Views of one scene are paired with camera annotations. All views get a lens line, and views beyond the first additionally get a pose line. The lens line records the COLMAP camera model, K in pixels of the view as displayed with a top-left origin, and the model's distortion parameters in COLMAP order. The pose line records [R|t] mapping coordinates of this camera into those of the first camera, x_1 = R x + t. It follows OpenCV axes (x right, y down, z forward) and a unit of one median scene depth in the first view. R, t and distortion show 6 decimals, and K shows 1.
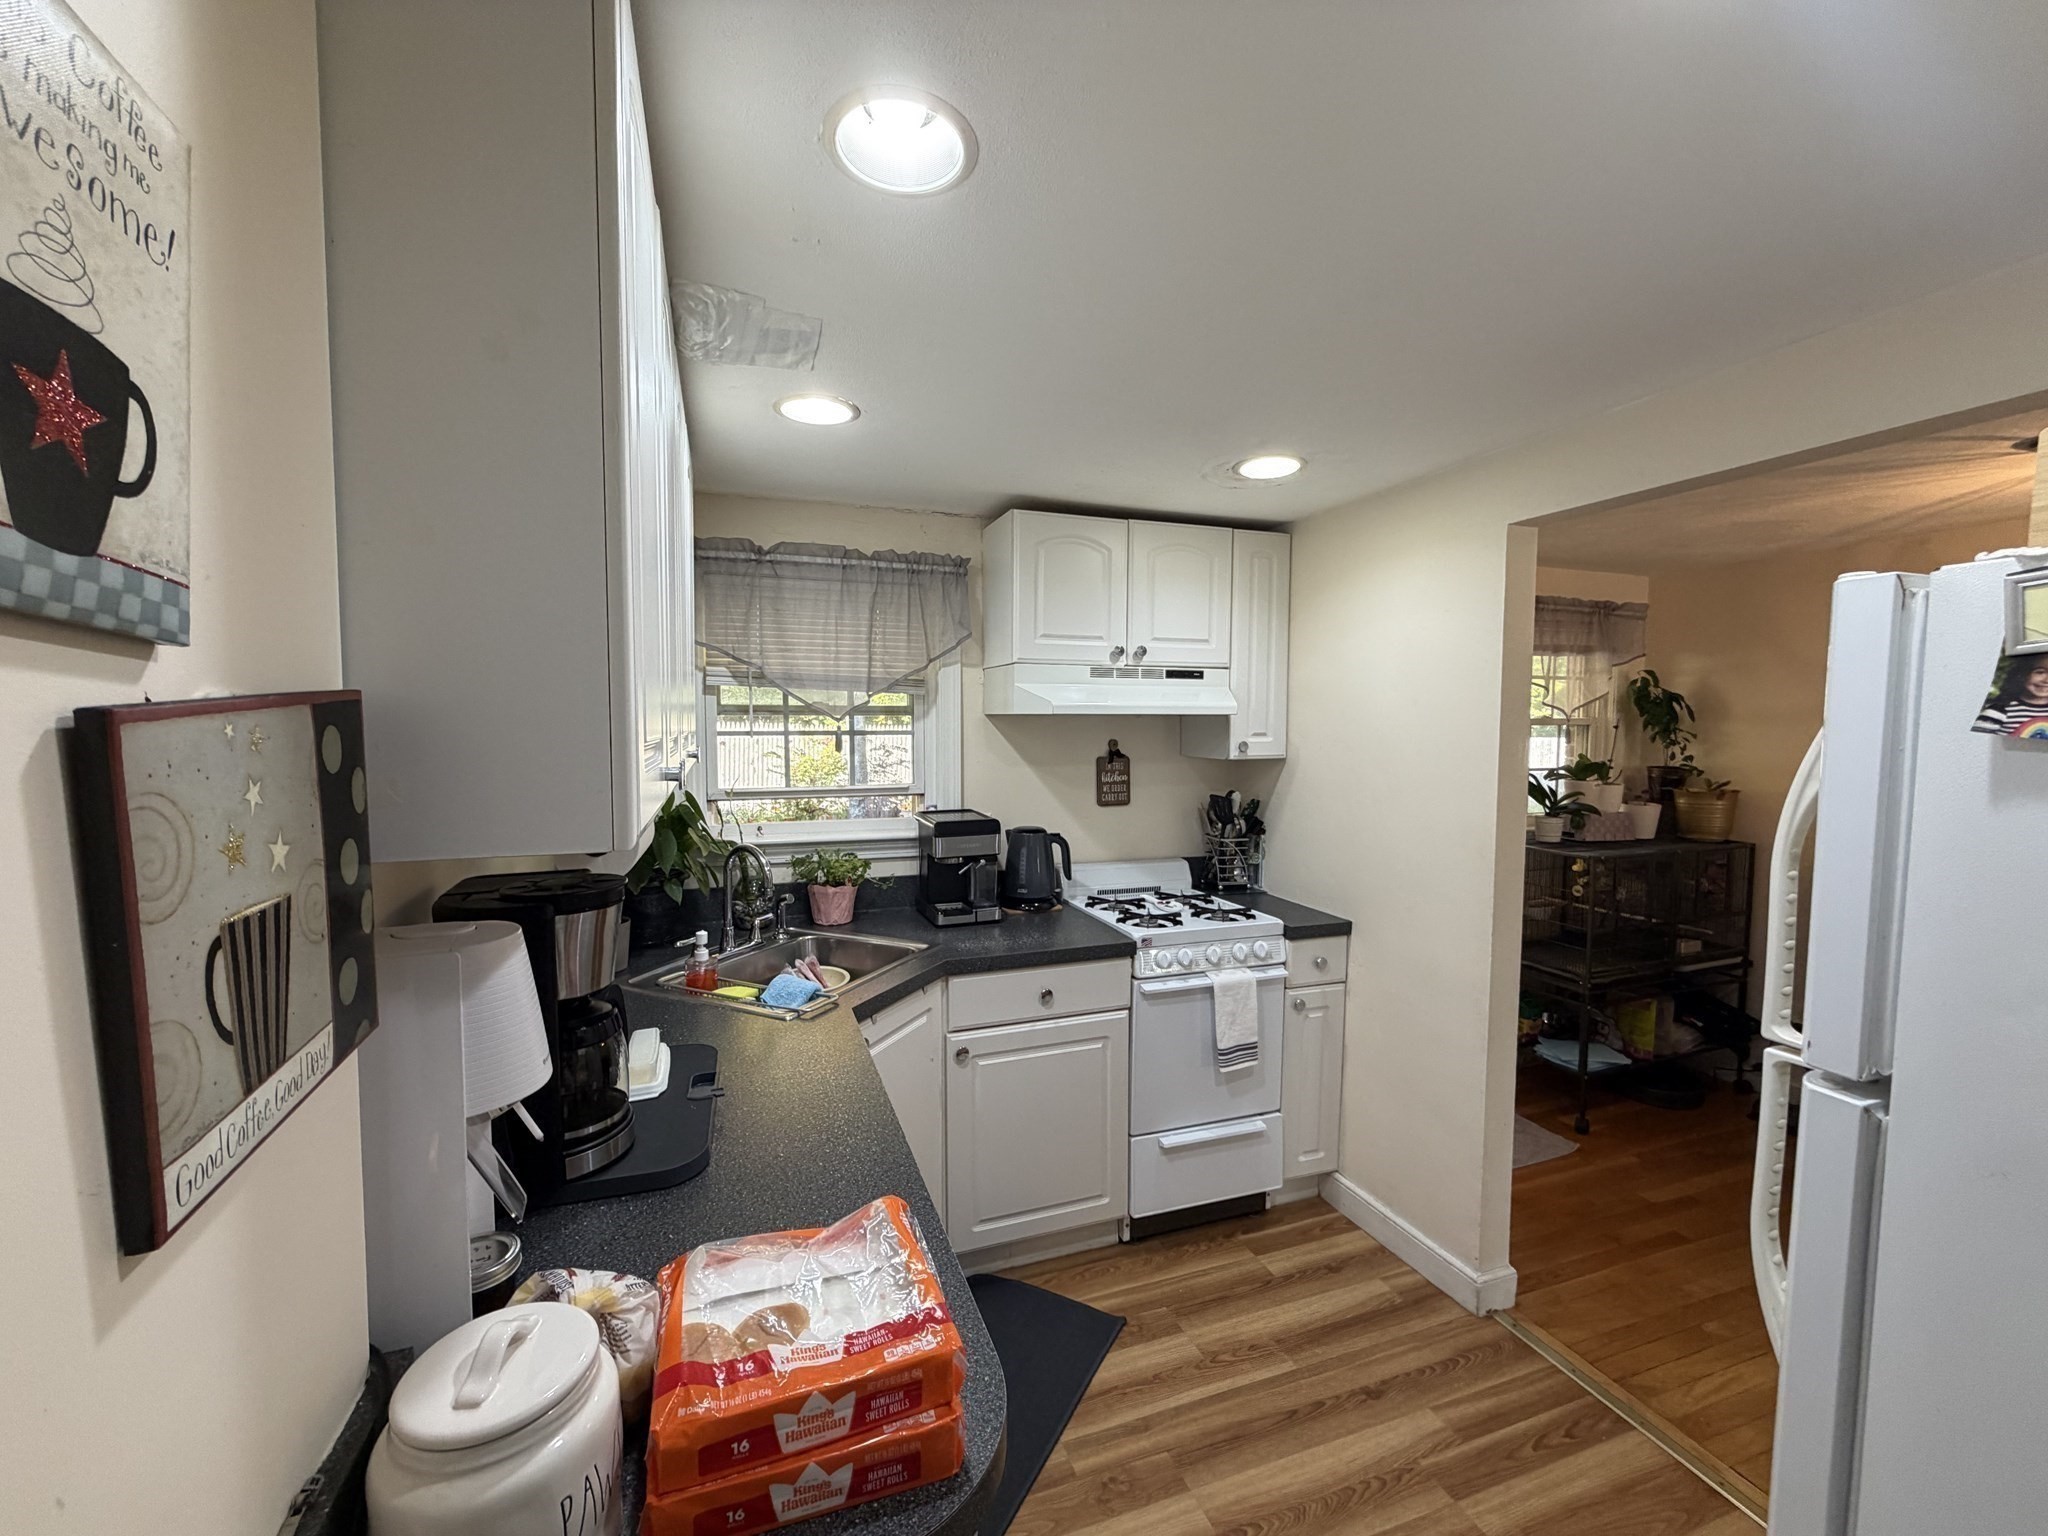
lens RADIAL K [[817.4, 0, 1015.6], [0, 817.4, 772.3], [0, 0, 1]] dist [0.001323, 0.000064]
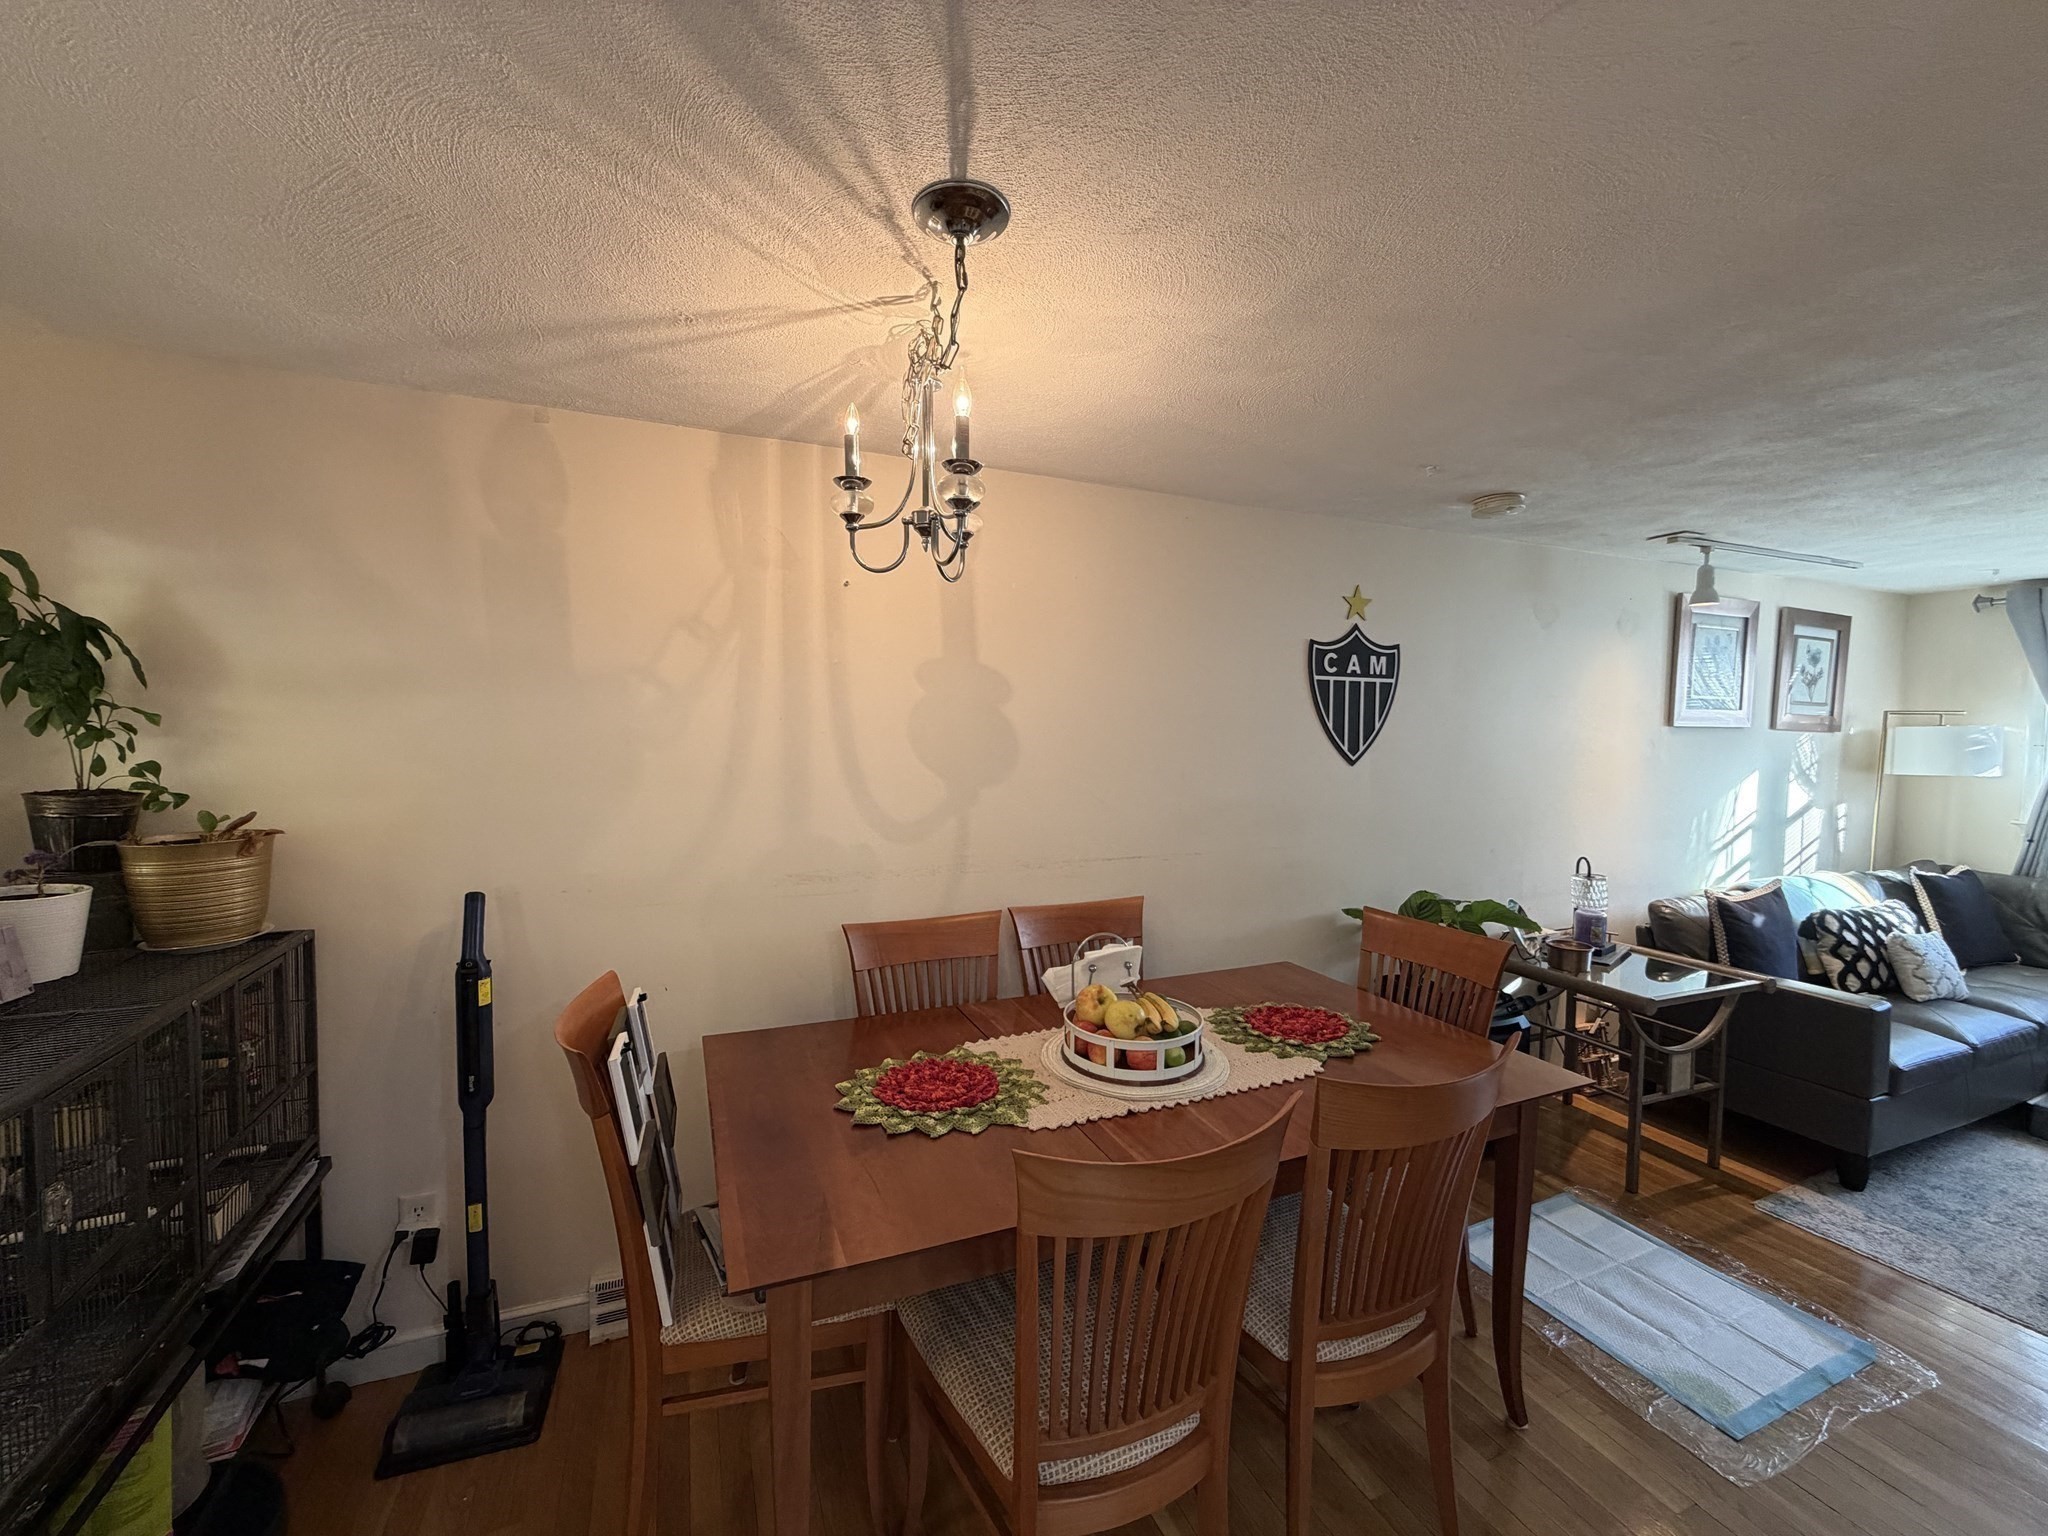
lens RADIAL K [[817.4, 0, 1015.6], [0, 817.4, 772.3], [0, 0, 1]] dist [0.001323, 0.000064]
pose [[-0.059789, -0.053093, 0.996798, 0.351326], [0.046572, 0.997349, 0.055916, -0.018044], [-0.997124, 0.049766, -0.057158, 0.552146]]
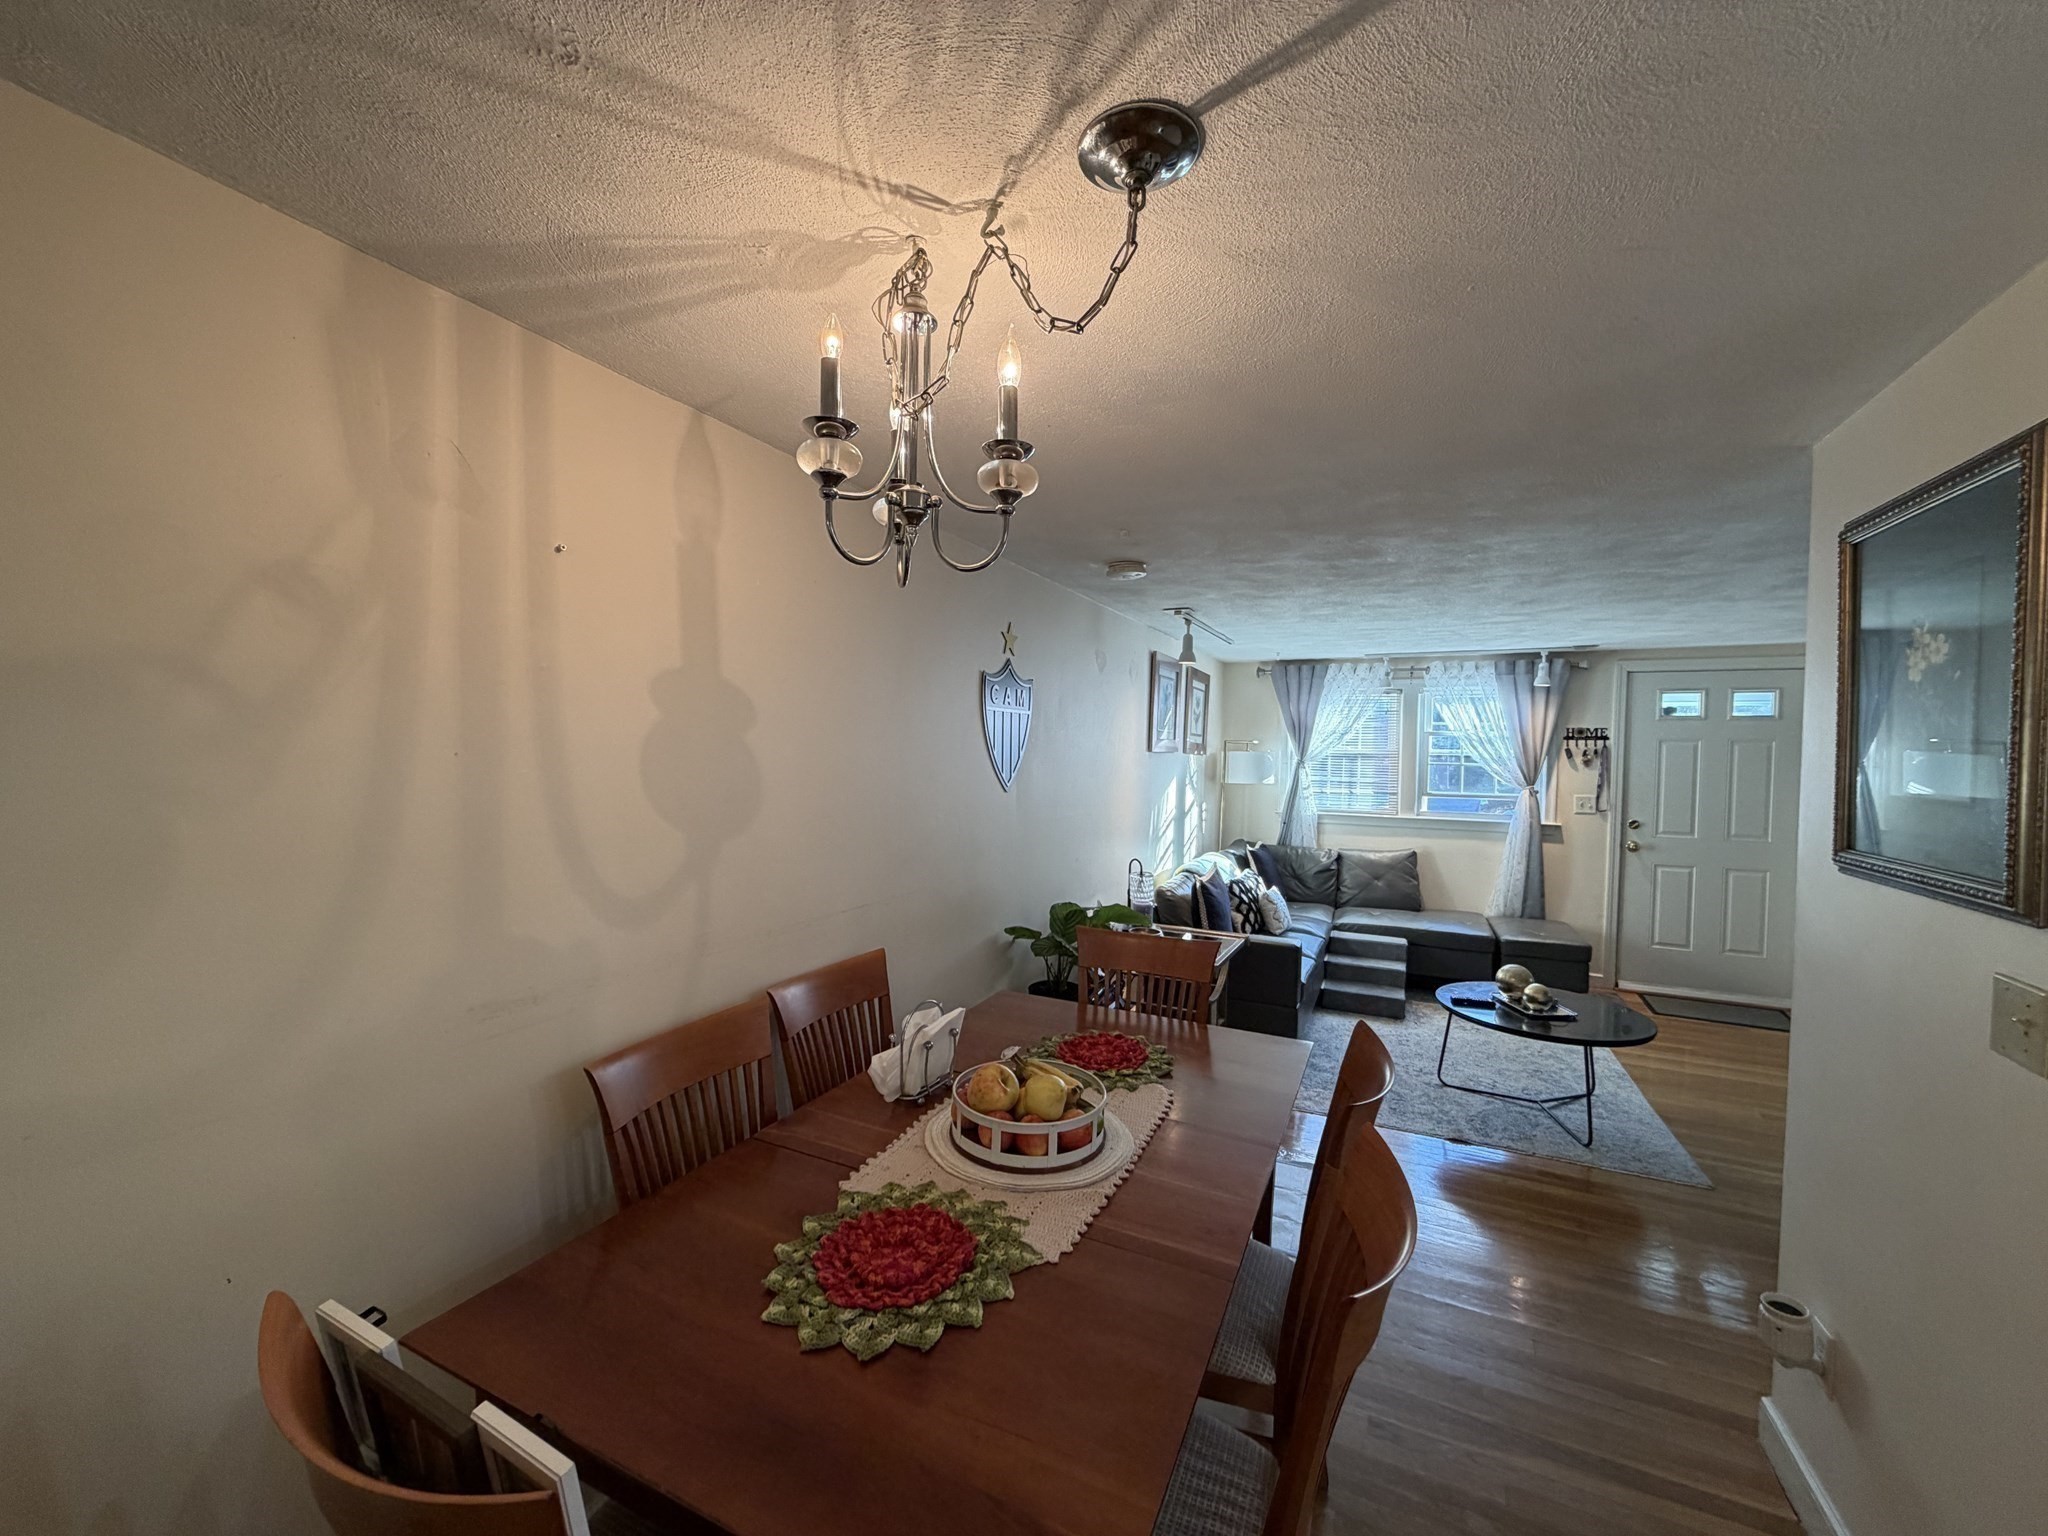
lens RADIAL K [[817.4, 0, 1015.6], [0, 817.4, 772.3], [0, 0, 1]] dist [0.001323, 0.000064]
pose [[-0.708254, -0.036825, 0.704996, 0.529061], [0.018851, 0.997296, 0.071031, -0.045054], [-0.705706, 0.063598, -0.705645, 0.770328]]
